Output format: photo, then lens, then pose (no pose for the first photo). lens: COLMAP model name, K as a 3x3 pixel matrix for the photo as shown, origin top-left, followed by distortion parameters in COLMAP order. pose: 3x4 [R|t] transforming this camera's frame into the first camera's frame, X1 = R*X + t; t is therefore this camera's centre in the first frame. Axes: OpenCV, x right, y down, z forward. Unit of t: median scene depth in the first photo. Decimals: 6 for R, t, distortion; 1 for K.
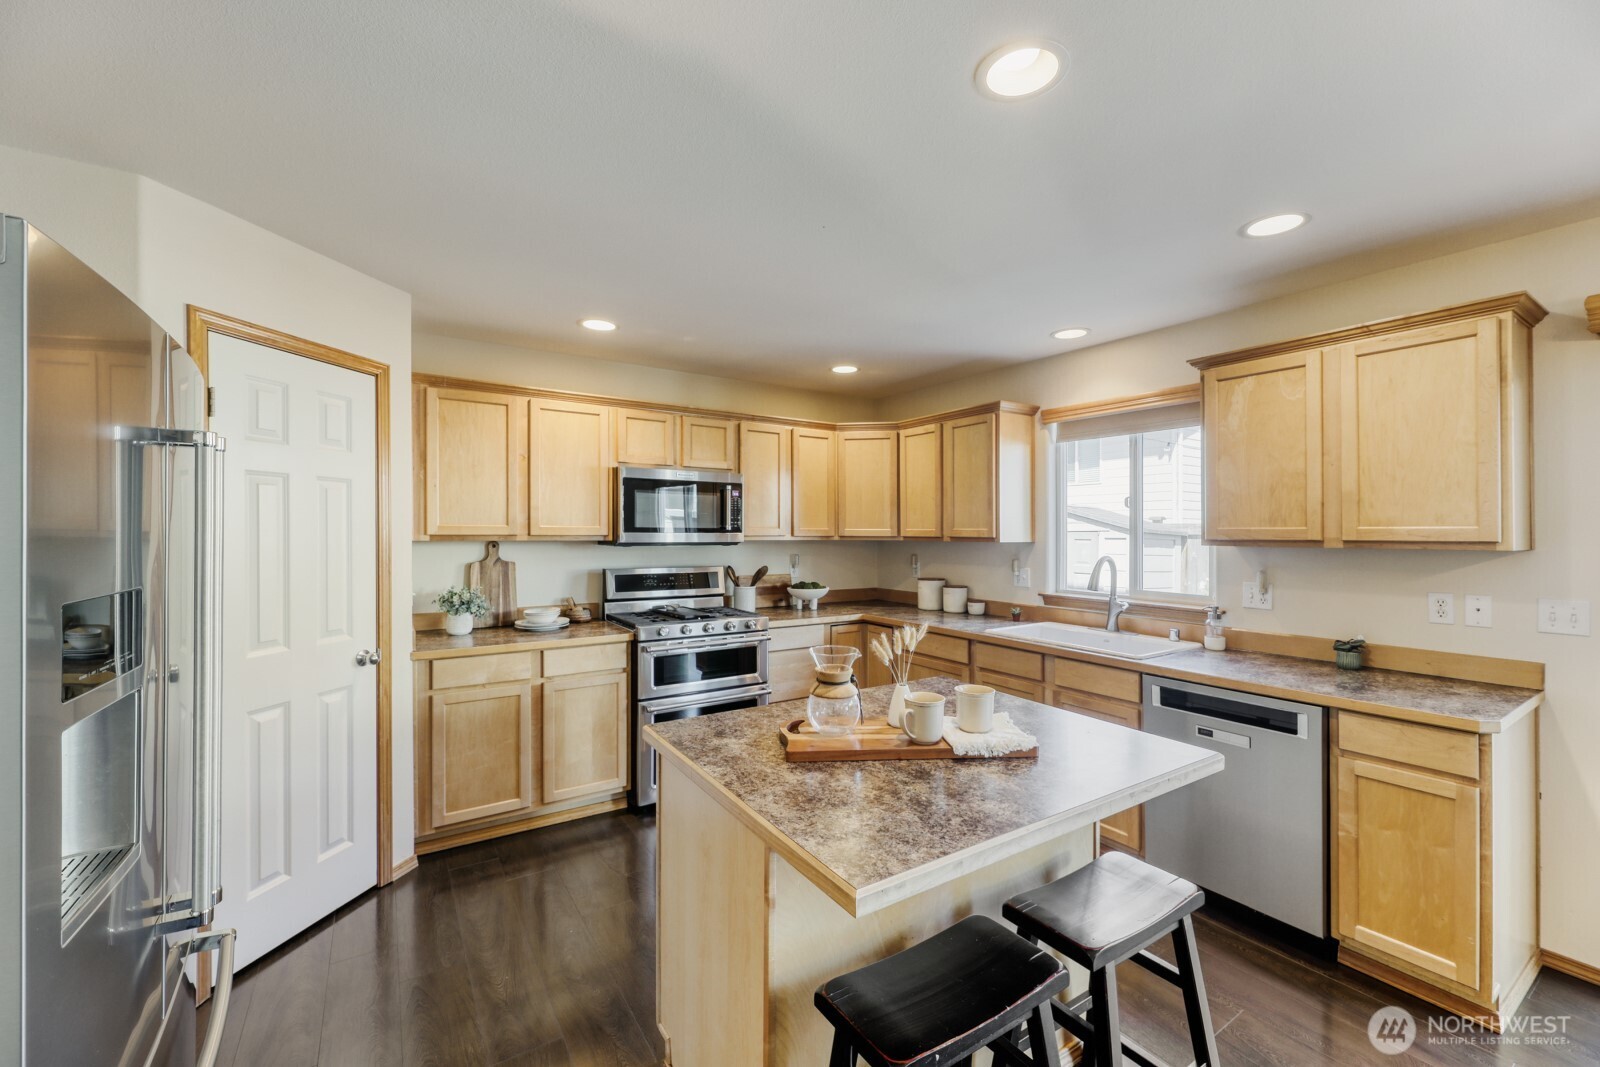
lens RADIAL K [[640.9, 0, 794.9], [0, 640.9, 527.3], [0, 0, 1]] dist [-0.015142, -0.000044]
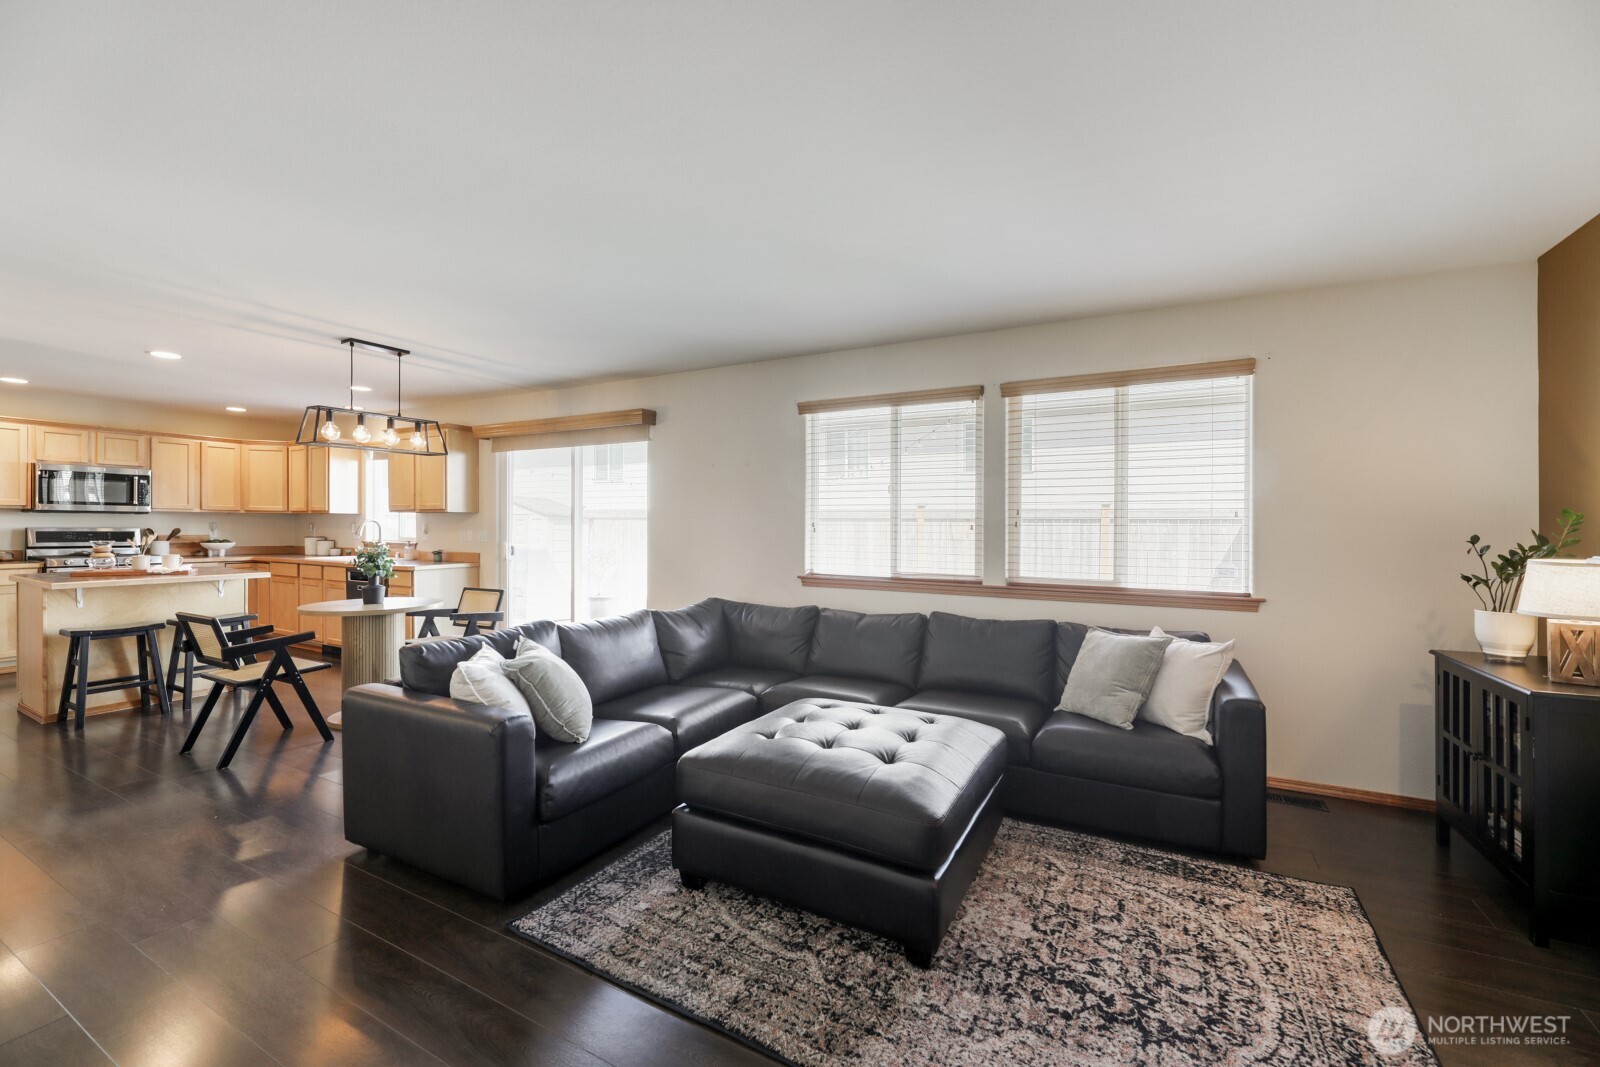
lens RADIAL K [[655.4, 0, 805.8], [0, 655.4, 530.6], [0, 0, 1]] dist [-0.001615, -0.000409]
pose [[0.876414, 0.001448, 0.481556, 0.600611], [-0.008997, 0.999870, 0.013368, 0.034793], [-0.481474, -0.016049, 0.876313, -1.306290]]
